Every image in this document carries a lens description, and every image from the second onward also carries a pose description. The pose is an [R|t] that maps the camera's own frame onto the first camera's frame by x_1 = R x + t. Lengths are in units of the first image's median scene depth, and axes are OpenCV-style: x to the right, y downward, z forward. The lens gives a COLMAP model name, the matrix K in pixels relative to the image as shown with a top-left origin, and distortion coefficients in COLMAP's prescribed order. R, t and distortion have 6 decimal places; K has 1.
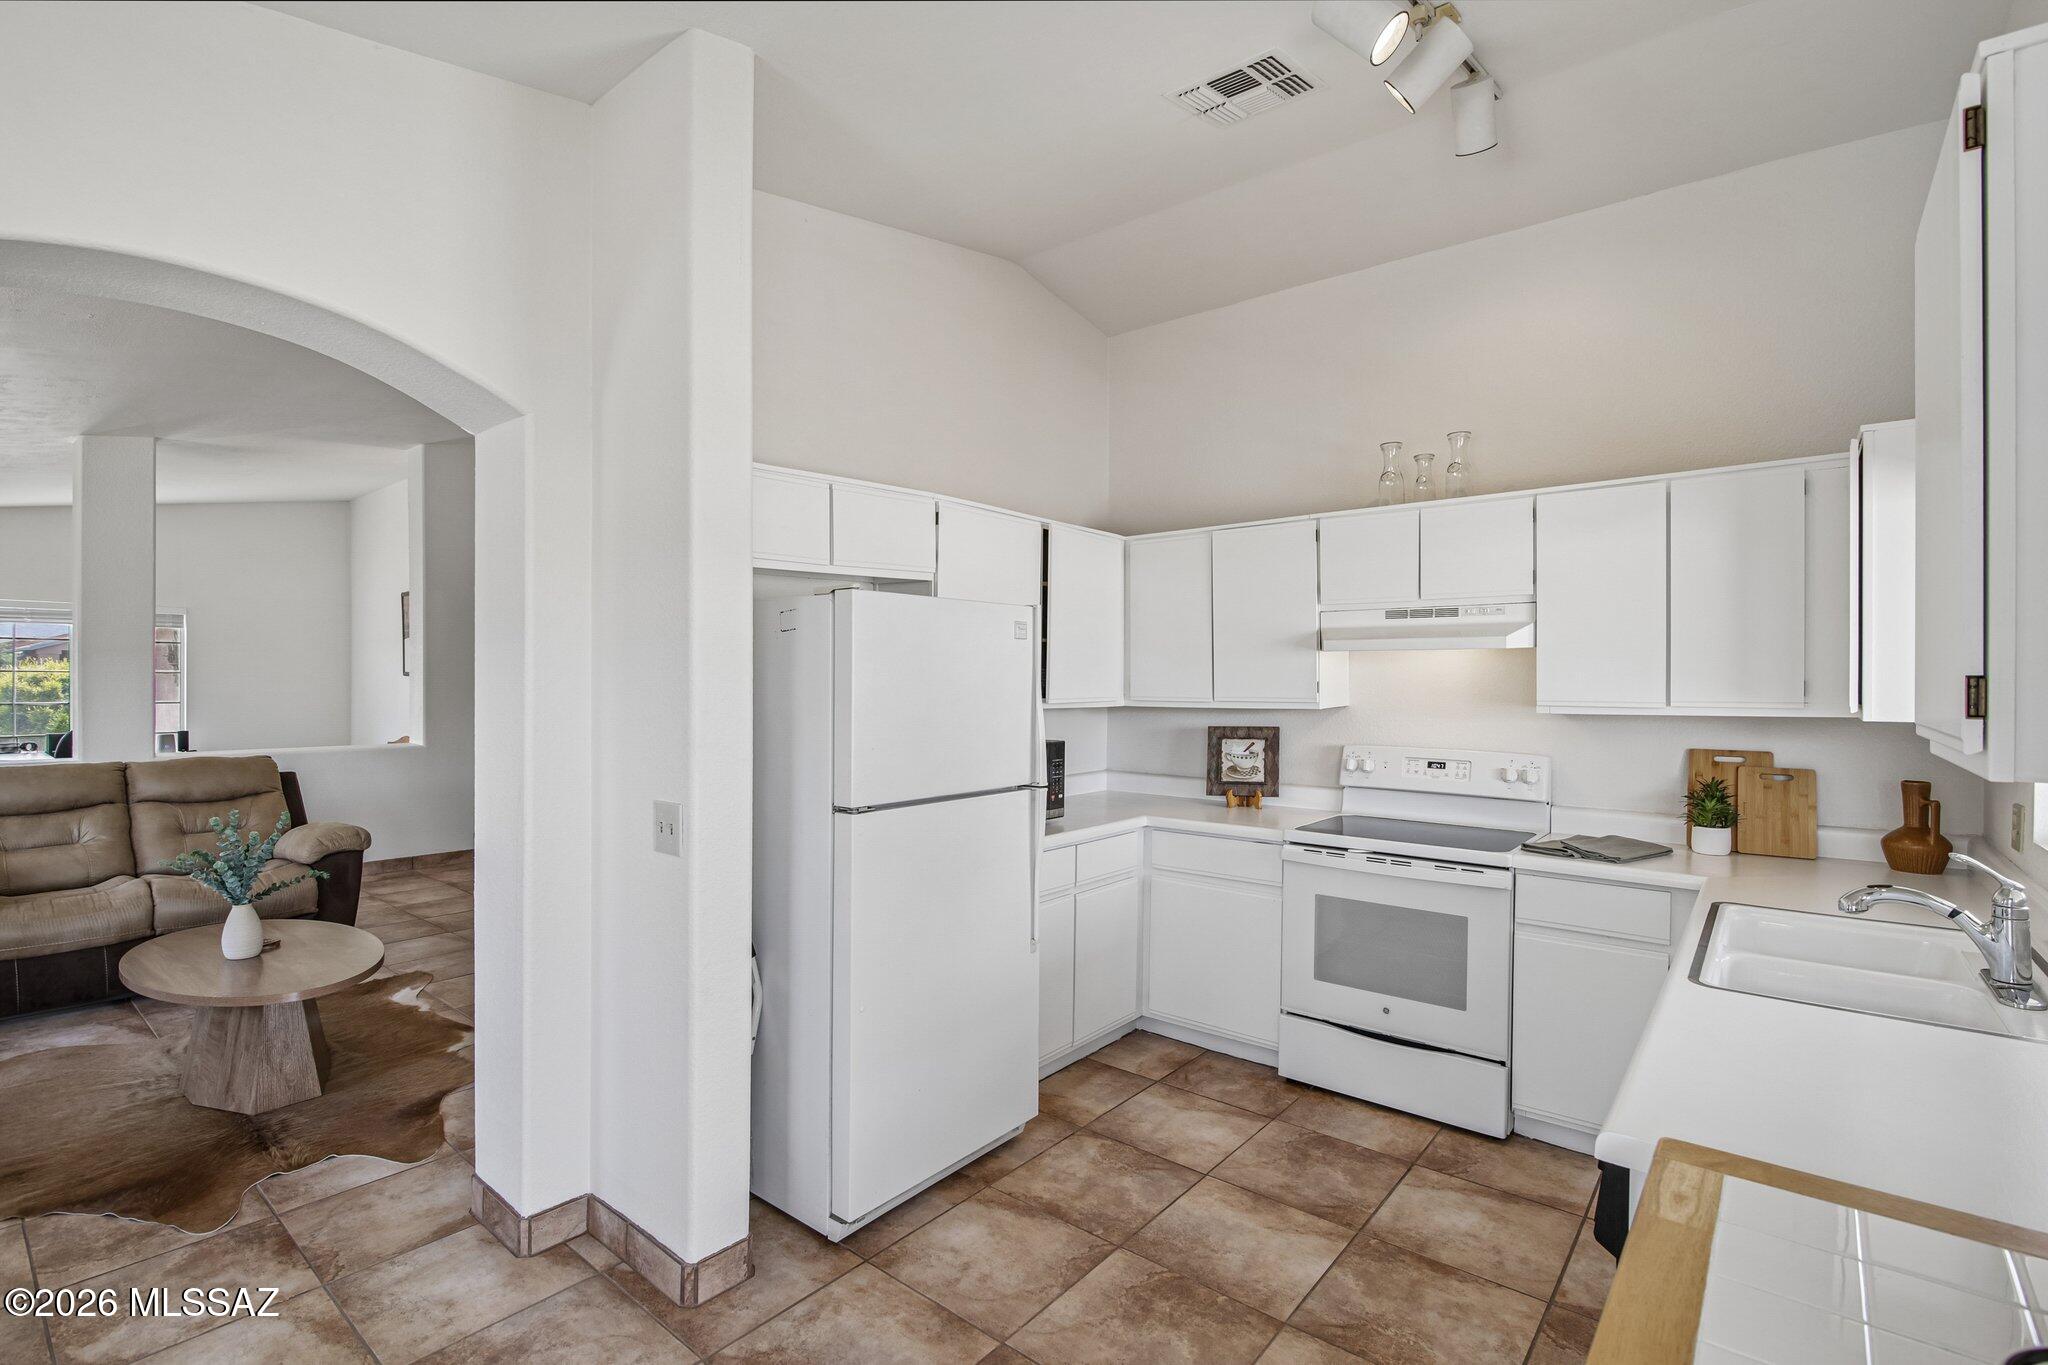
lens RADIAL K [[940.2, 0, 1030.5], [0, 940.2, 675.8], [0, 0, 1]] dist [-0.017353, 0.000059]
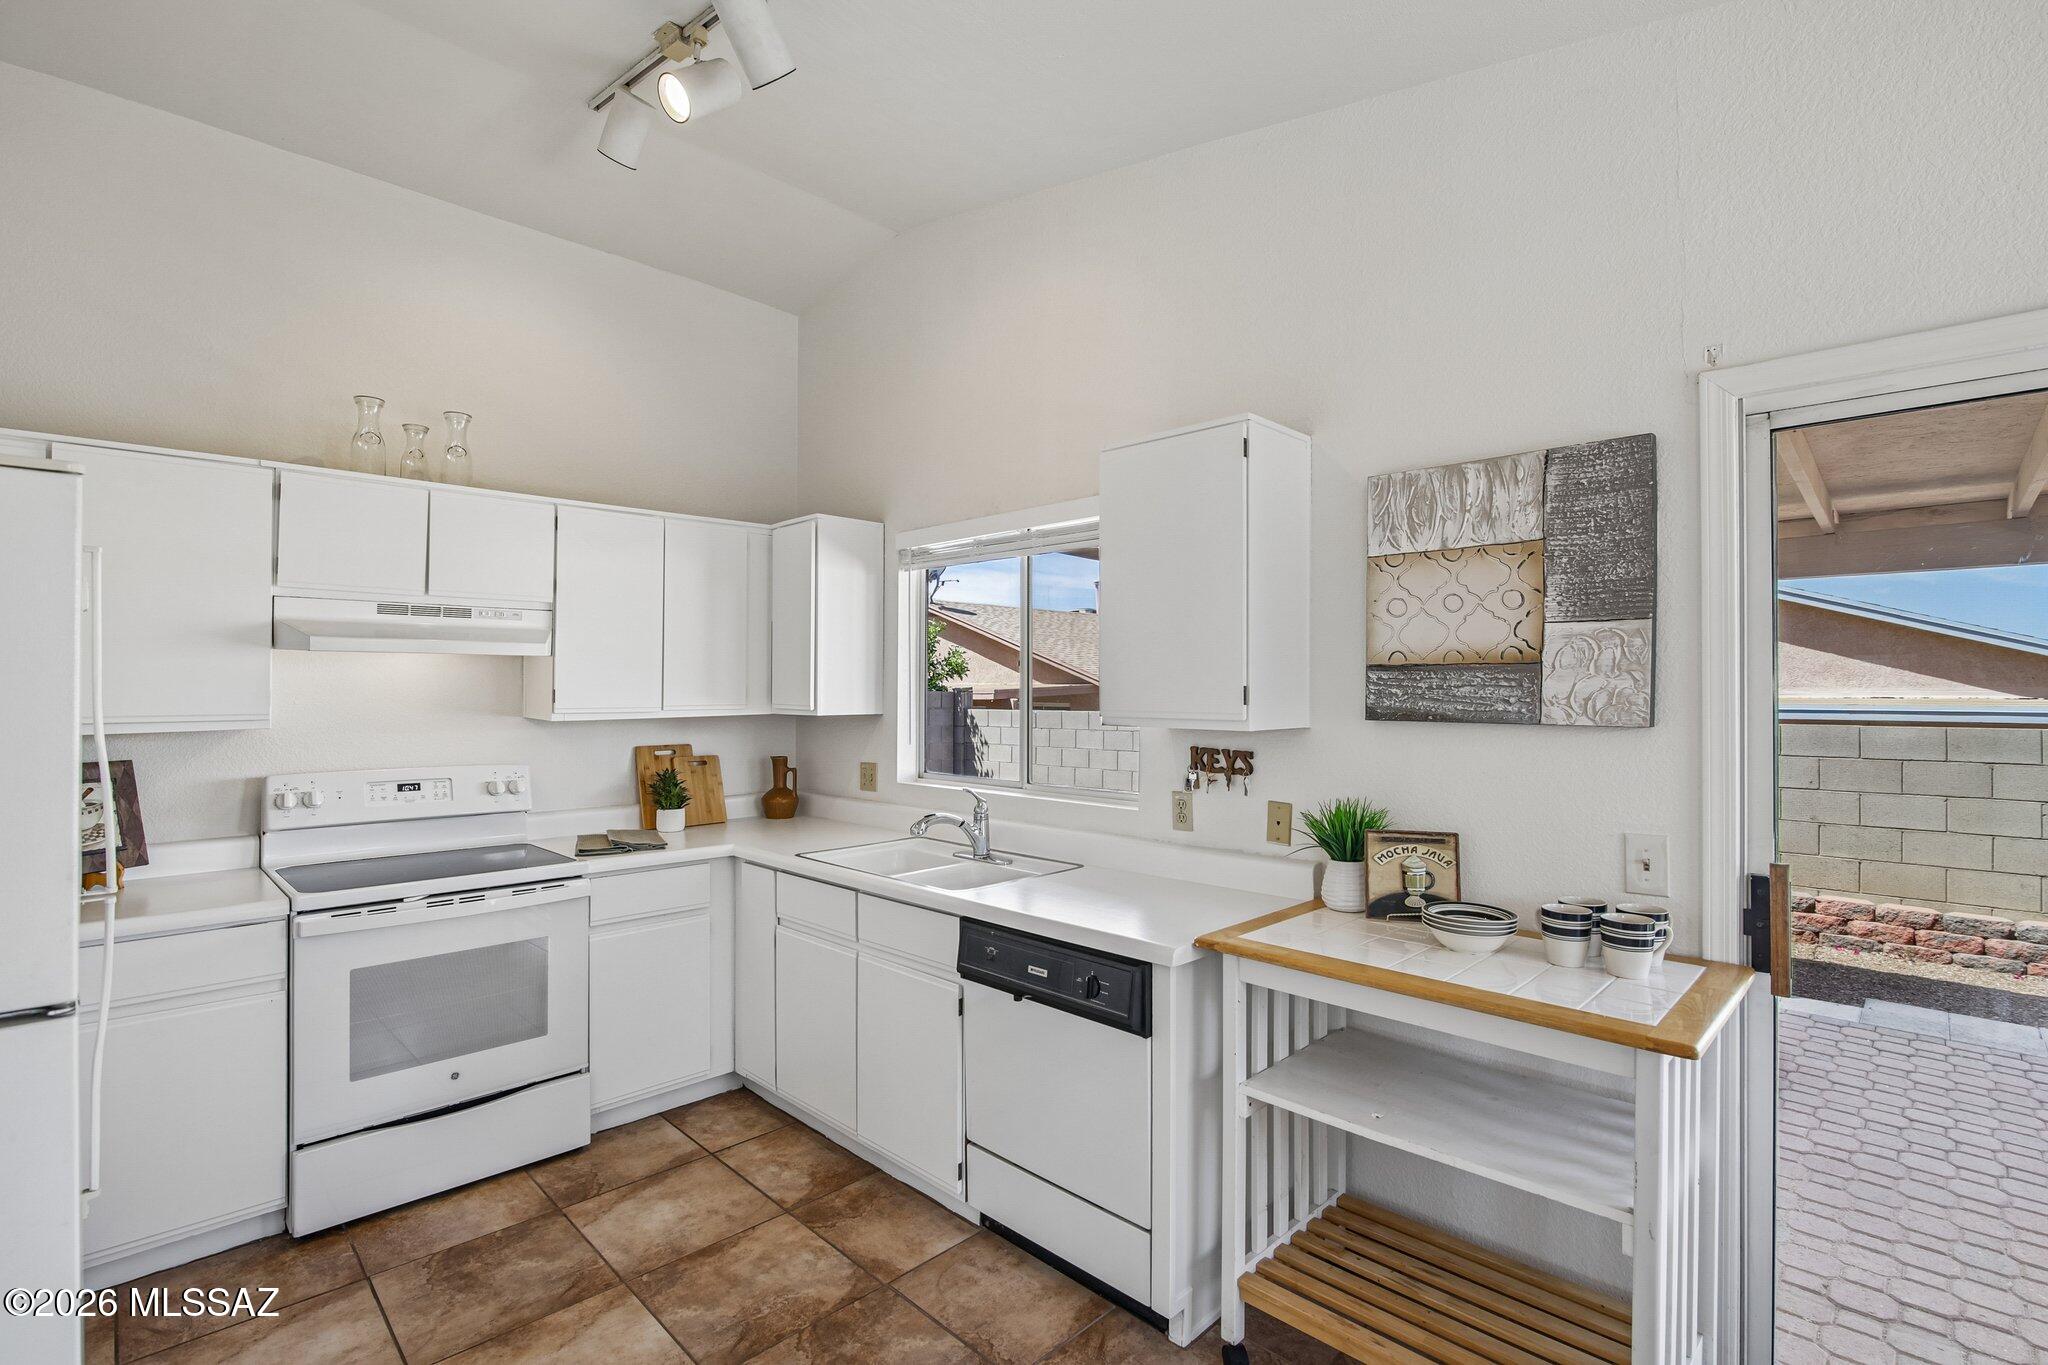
lens RADIAL K [[940.2, 0, 1029.4], [0, 940.2, 686.3], [0, 0, 1]] dist [-0.017353, 0.000059]
pose [[0.097971, -0.002069, 0.995187, -0.418212], [-0.003224, 0.999992, 0.002397, -0.001413], [-0.995184, -0.003443, 0.097964, 0.400742]]
